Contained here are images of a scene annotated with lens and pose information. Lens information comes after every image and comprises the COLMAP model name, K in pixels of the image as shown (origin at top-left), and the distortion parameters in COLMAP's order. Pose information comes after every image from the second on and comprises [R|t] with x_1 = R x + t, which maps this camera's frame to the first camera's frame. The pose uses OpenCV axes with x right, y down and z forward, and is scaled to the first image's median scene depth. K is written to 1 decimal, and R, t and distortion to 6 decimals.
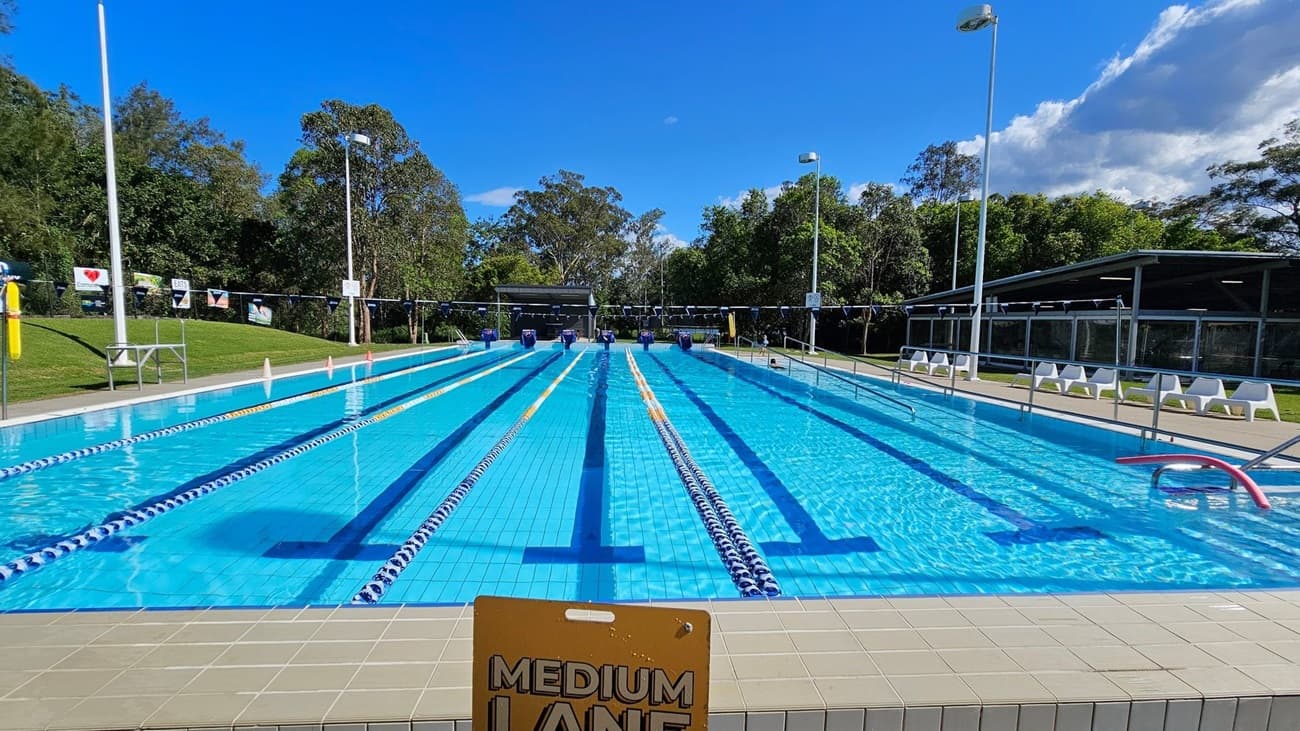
lens RADIAL K [[538.7, 0, 645.9], [0, 538.7, 358.9], [0, 0, 1]] dist [-0.001863, 0.001032]
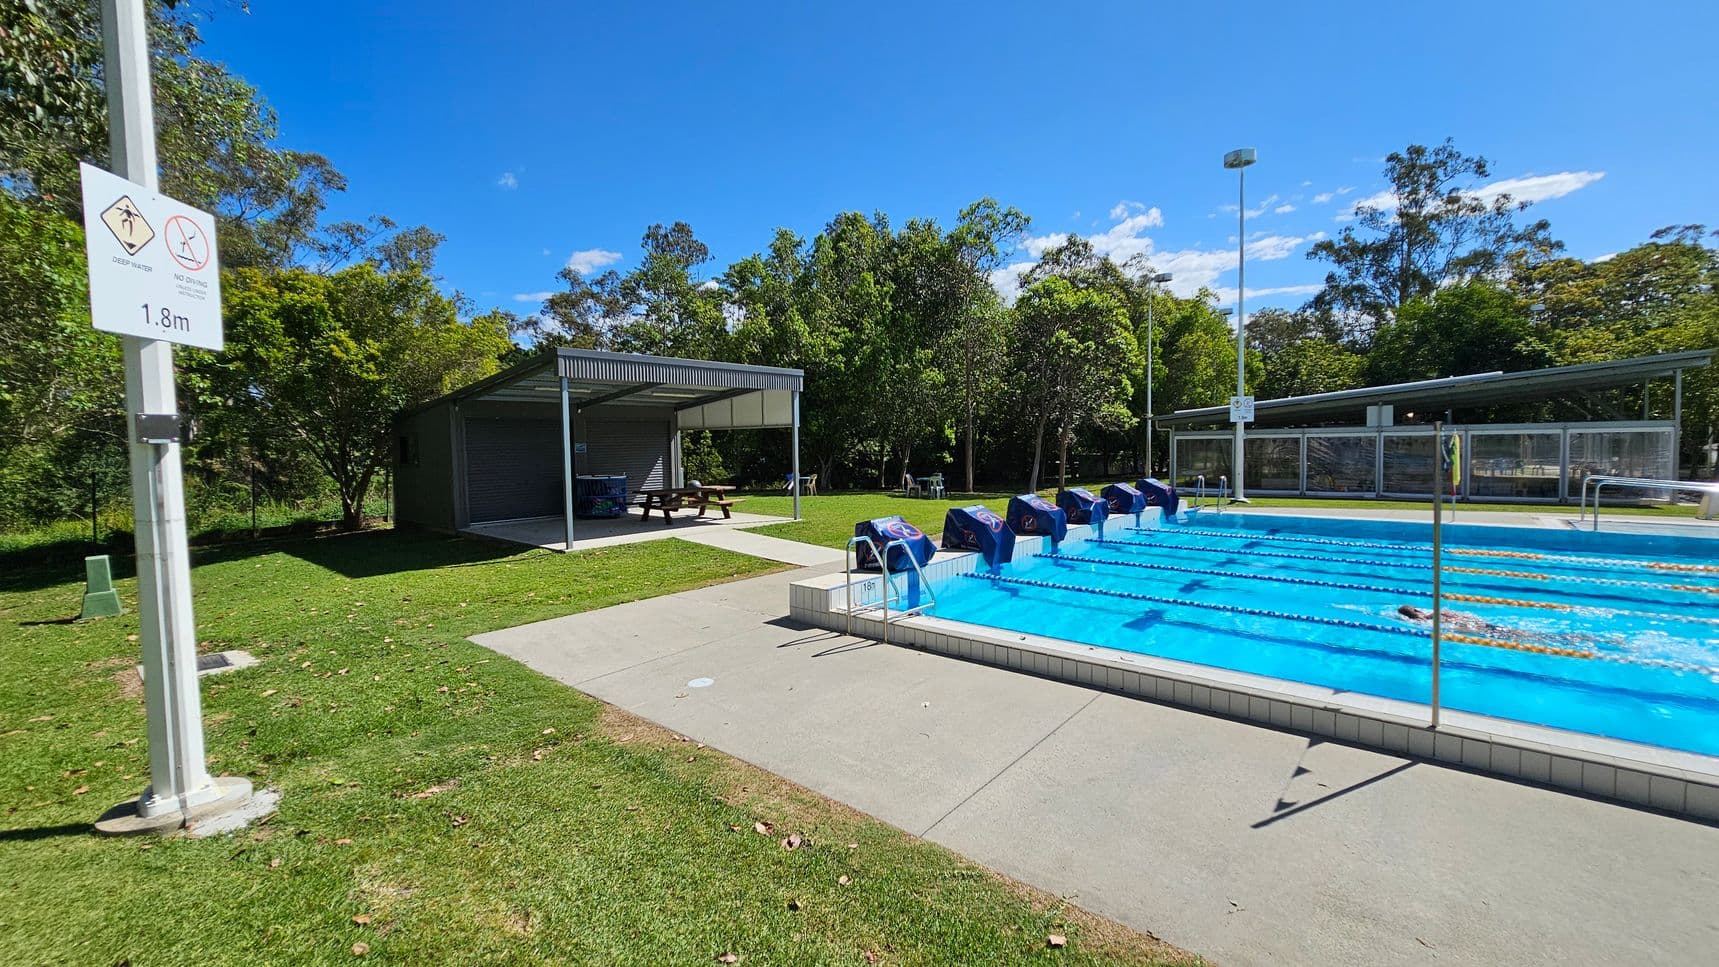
lens RADIAL K [[712.3, 0, 853.4], [0, 712.3, 493.5], [0, 0, 1]] dist [-0.001863, 0.001032]
pose [[0.682111, -0.077570, 0.727123, -0.229796], [0.081965, 0.996202, 0.029384, -0.032194], [-0.726641, 0.039555, 0.685878, 0.329493]]
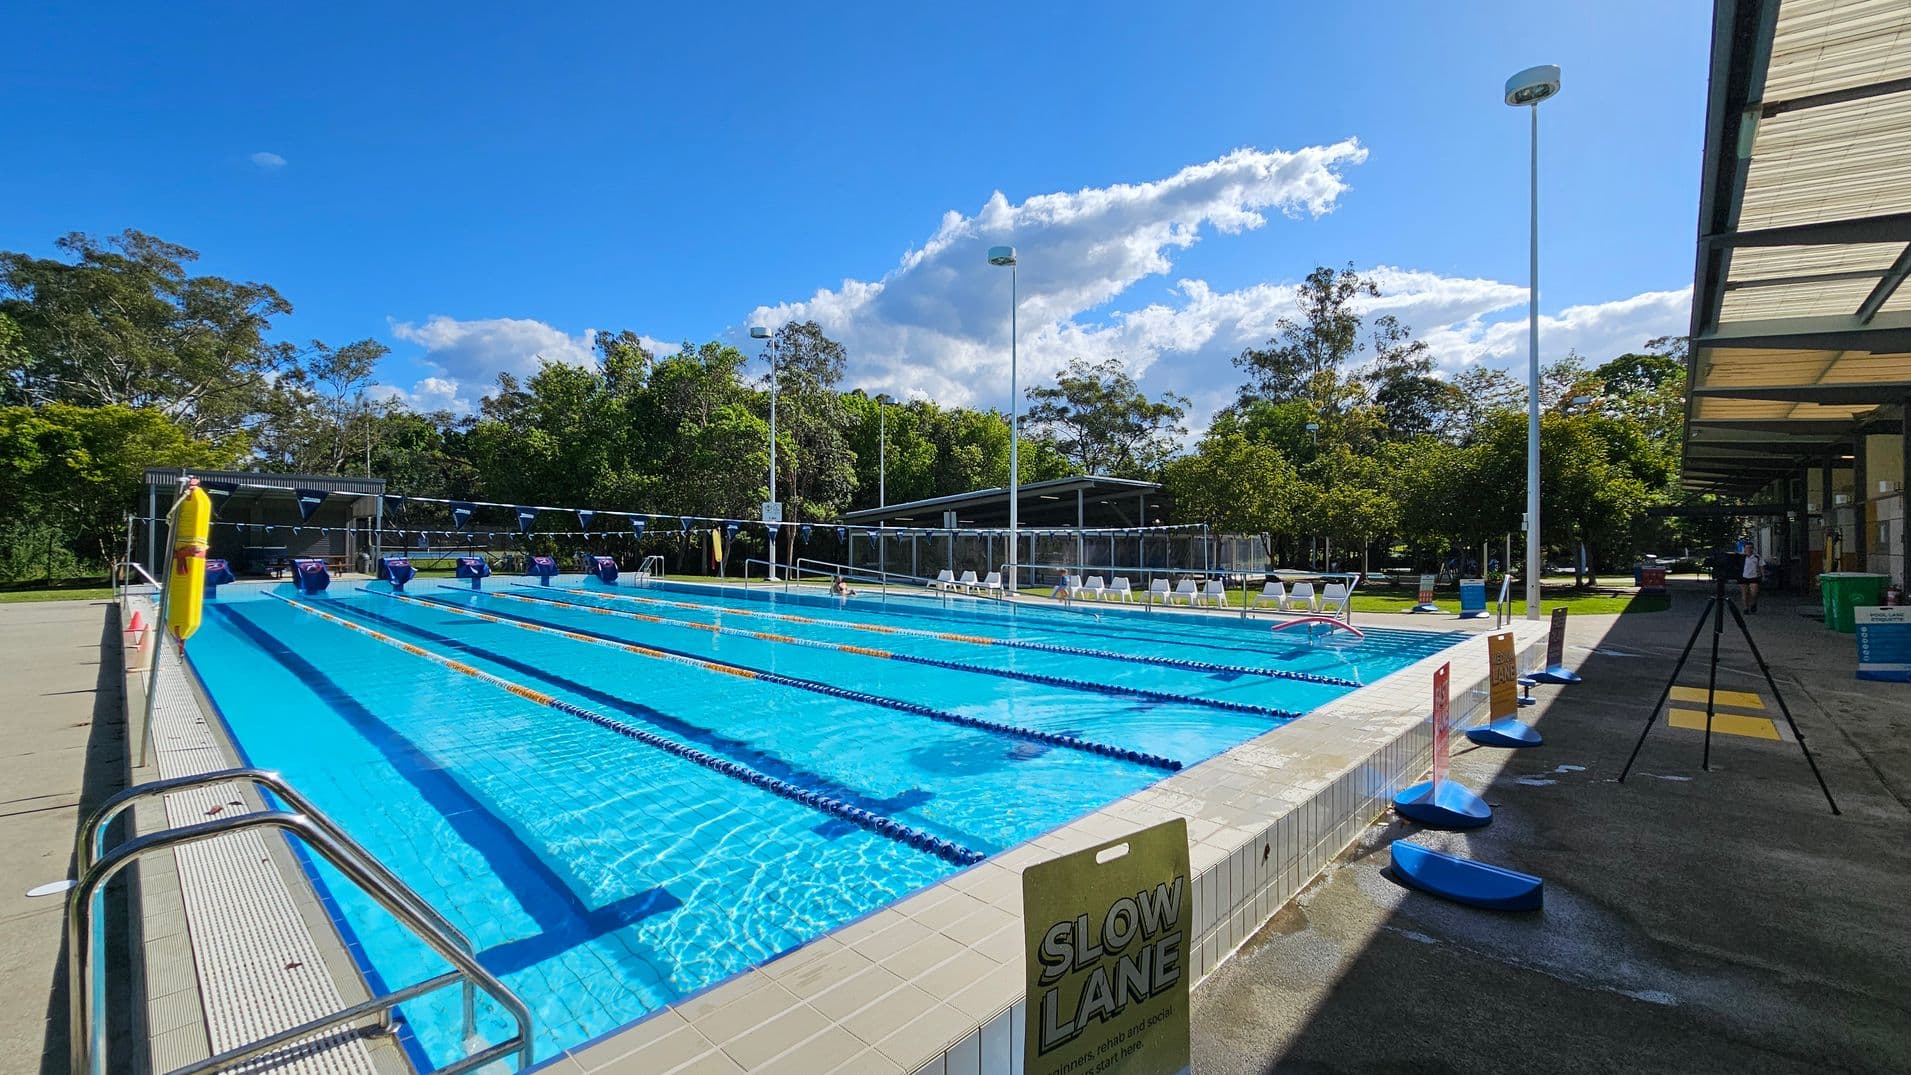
lens RADIAL K [[791.9, 0, 953.4], [0, 791.9, 536.7], [0, 0, 1]] dist [-0.001863, 0.001032]
pose [[0.727828, -0.006052, 0.685733, -0.122525], [0.052712, 0.997496, -0.047145, -0.002092], [-0.683731, 0.070460, 0.726325, -0.007383]]
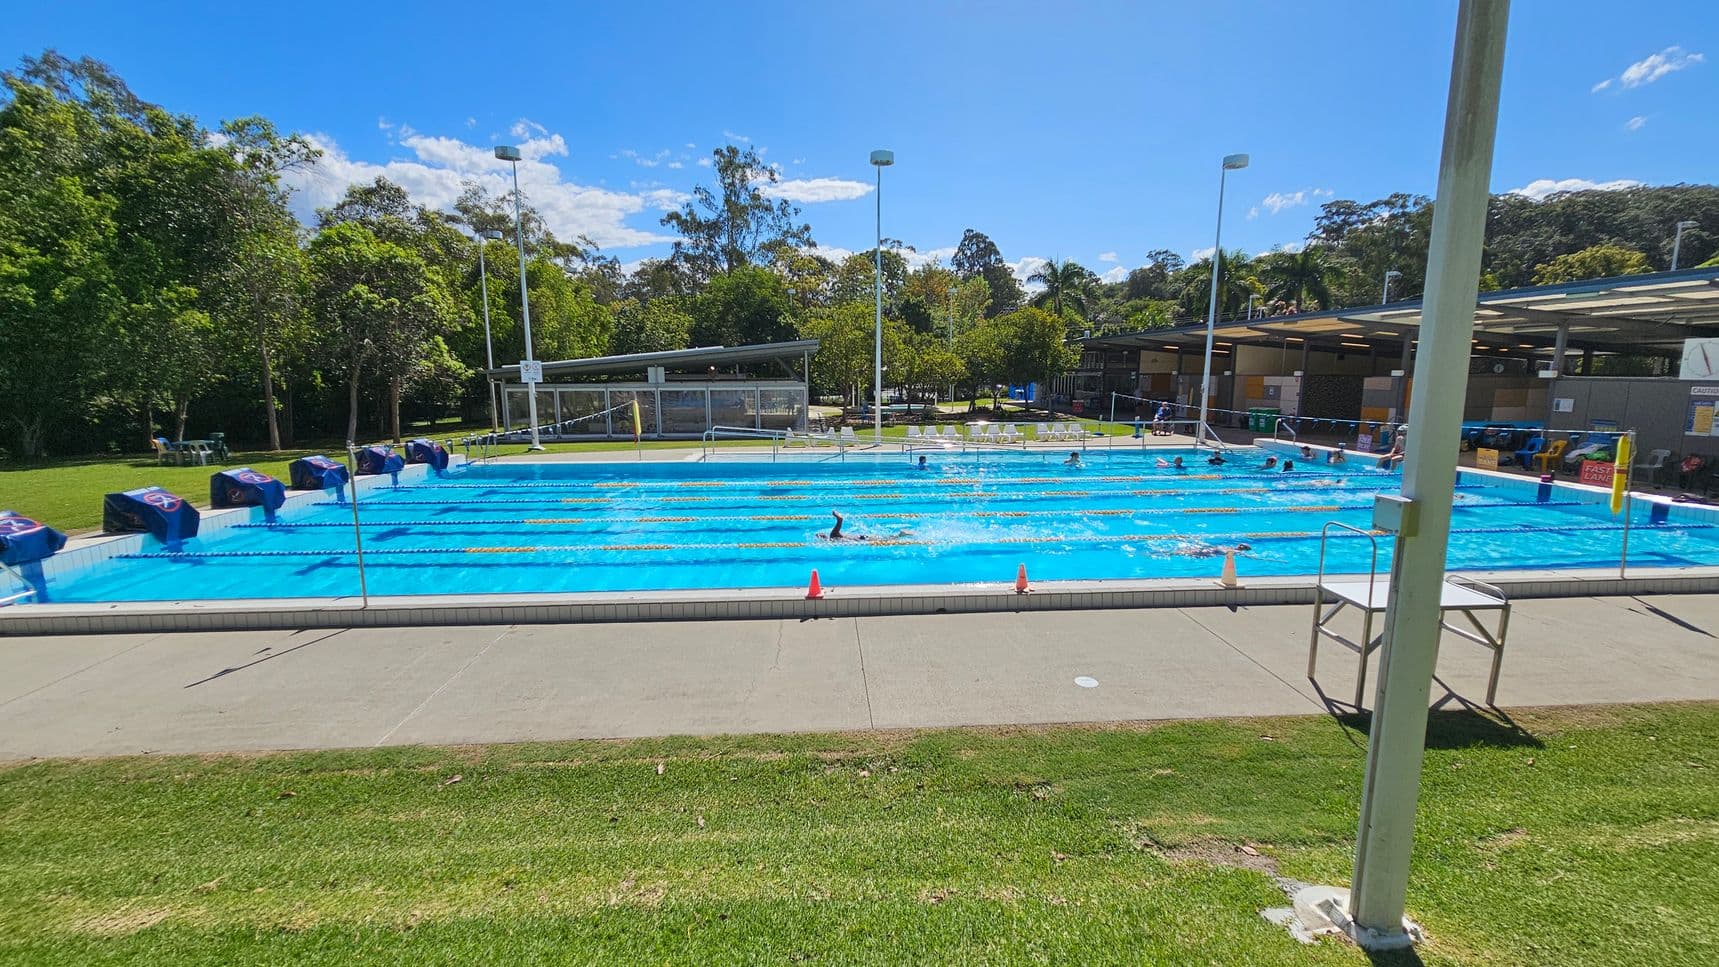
lens RADIAL K [[712.3, 0, 865.8], [0, 712.3, 479.6], [0, 0, 1]] dist [-0.001863, 0.001032]
pose [[-0.024174, -0.166331, 0.985774, -0.265112], [0.080622, 0.982526, 0.167760, -0.039183], [-0.996452, 0.083530, -0.010341, 0.249067]]
